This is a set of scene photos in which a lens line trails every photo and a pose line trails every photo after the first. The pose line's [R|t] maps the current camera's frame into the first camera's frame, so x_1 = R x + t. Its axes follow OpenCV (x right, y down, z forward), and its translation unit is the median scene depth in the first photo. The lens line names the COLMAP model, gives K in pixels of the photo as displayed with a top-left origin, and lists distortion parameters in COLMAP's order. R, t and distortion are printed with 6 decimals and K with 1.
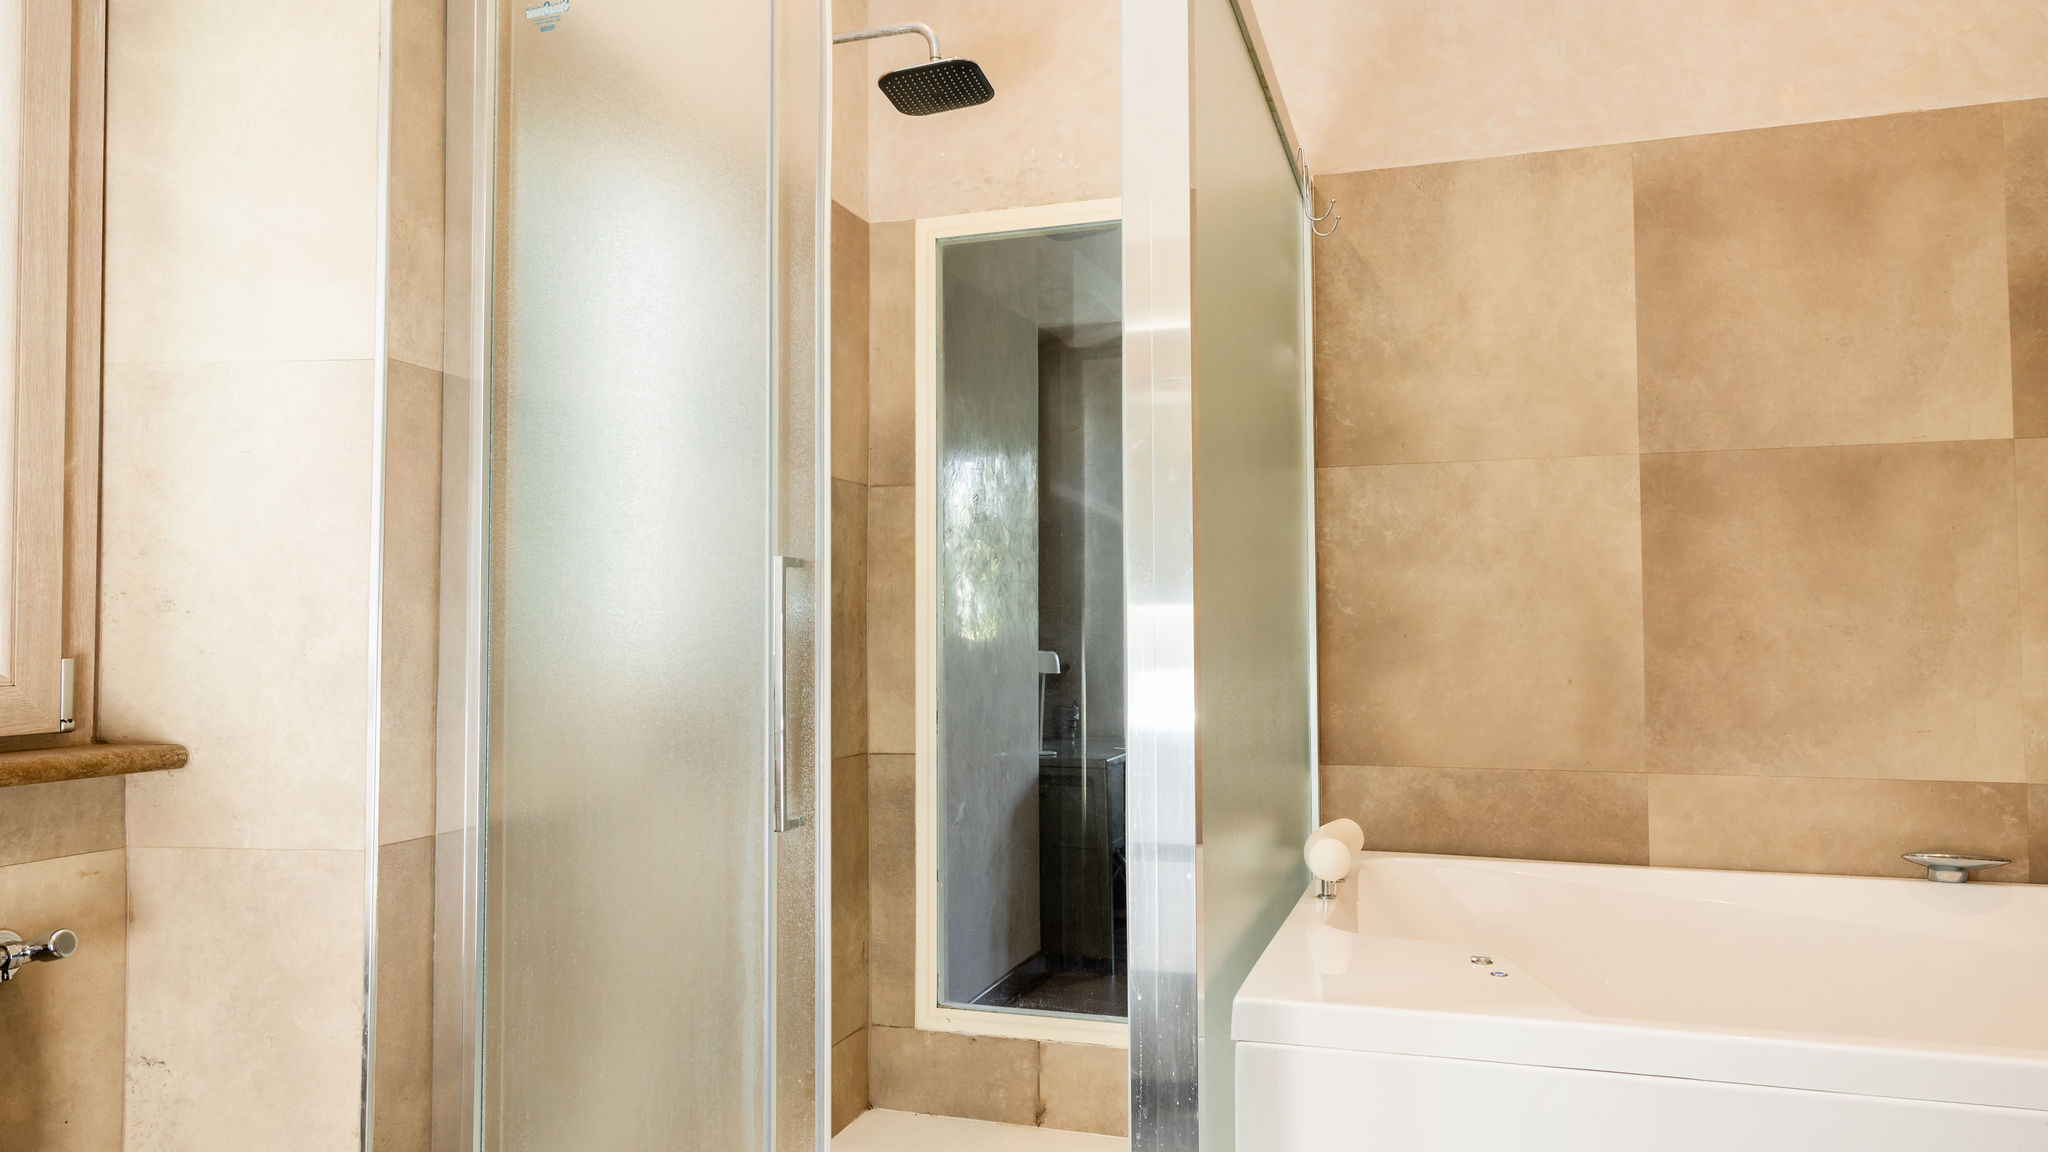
lens RADIAL K [[1416.1, 0, 1024.0], [0, 1416.1, 576.0], [0, 0, 1]] dist [-0.001761, 0.001230]
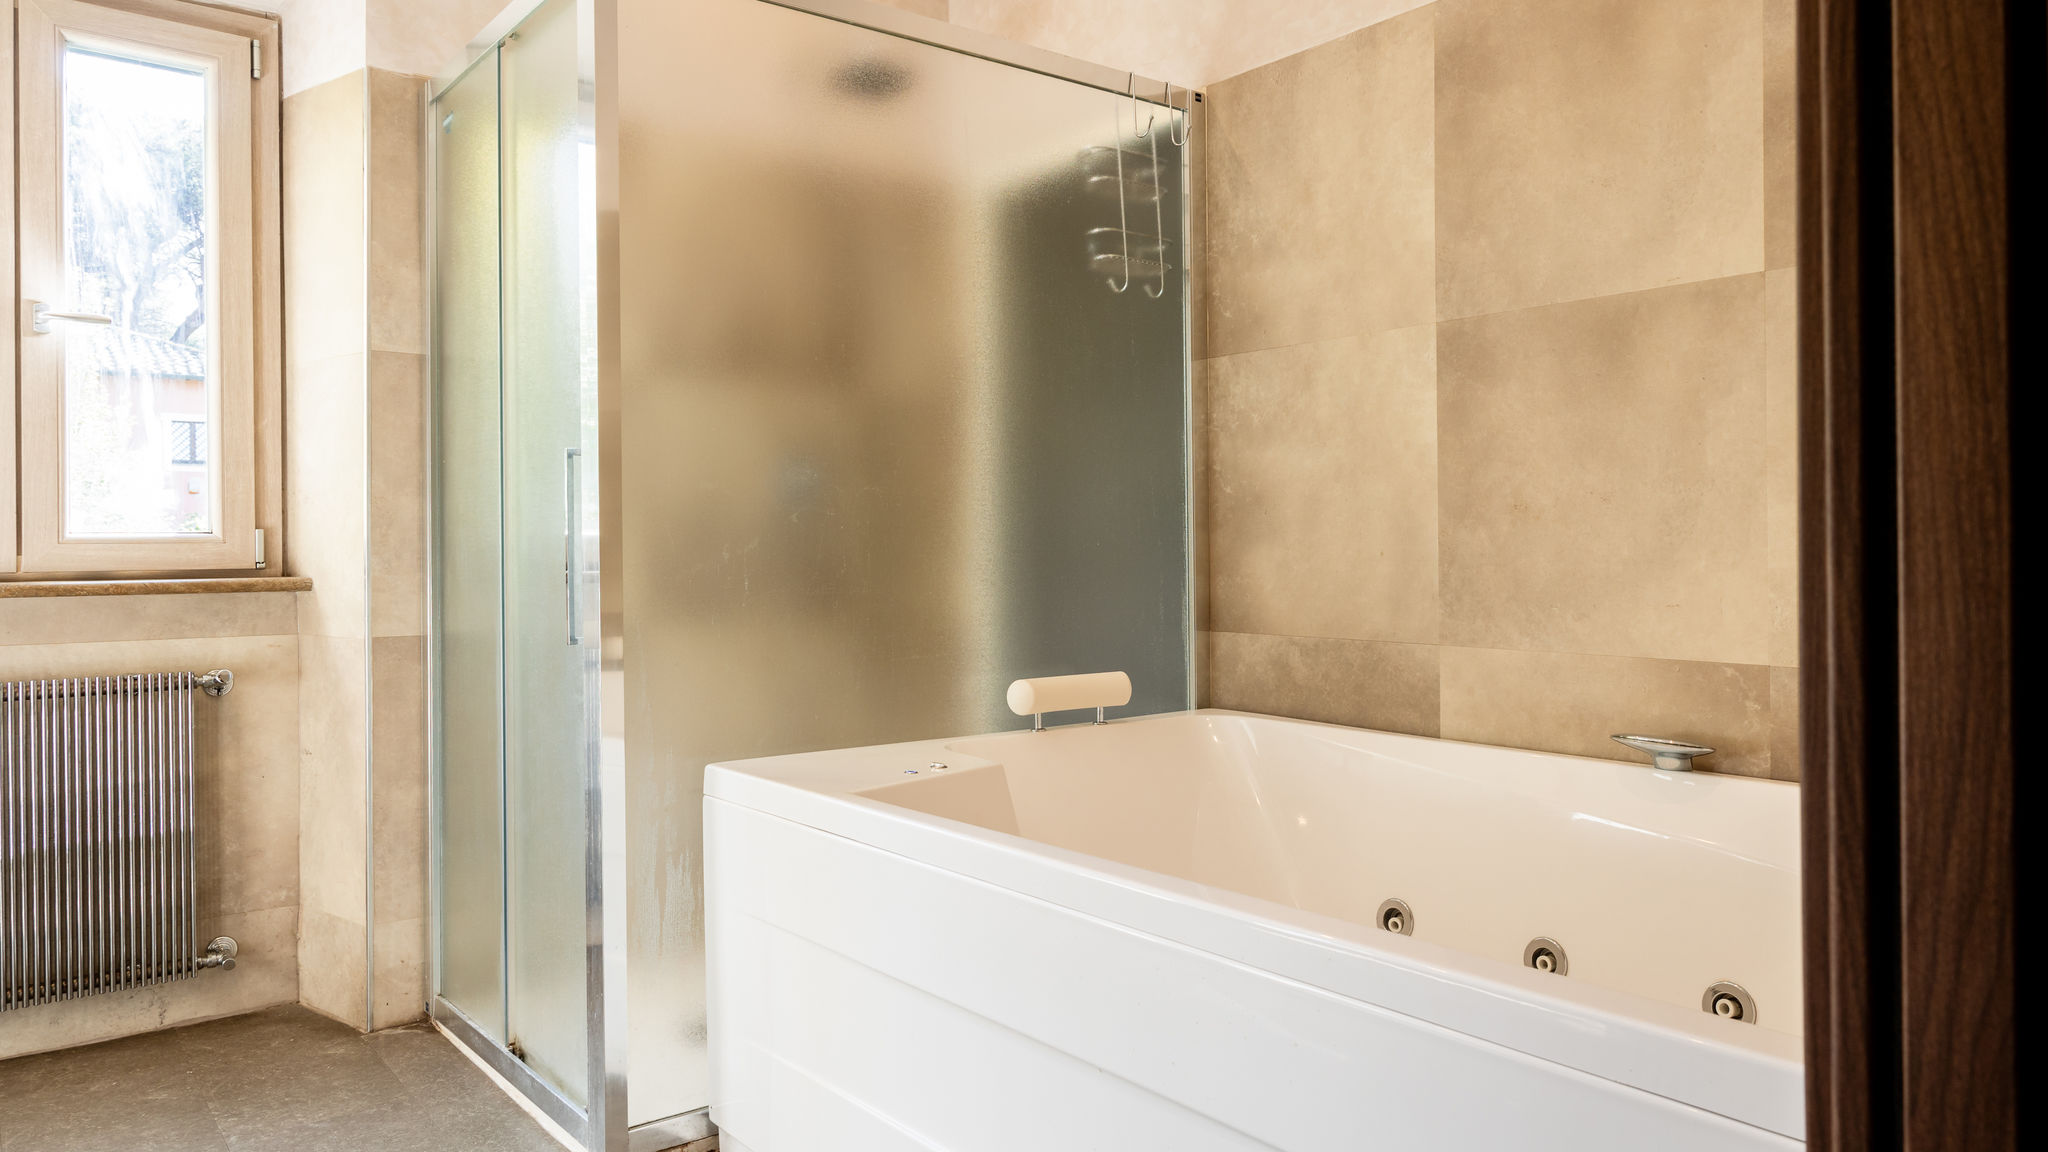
lens RADIAL K [[1425.6, 0, 1024.2], [0, 1425.6, 541.0], [0, 0, 1]] dist [-0.003851, 0.000200]
pose [[0.827565, -0.004640, -0.561351, 0.760717], [0.027063, 0.999133, 0.031639, 0.026760], [0.560718, -0.041376, 0.826973, 0.014554]]
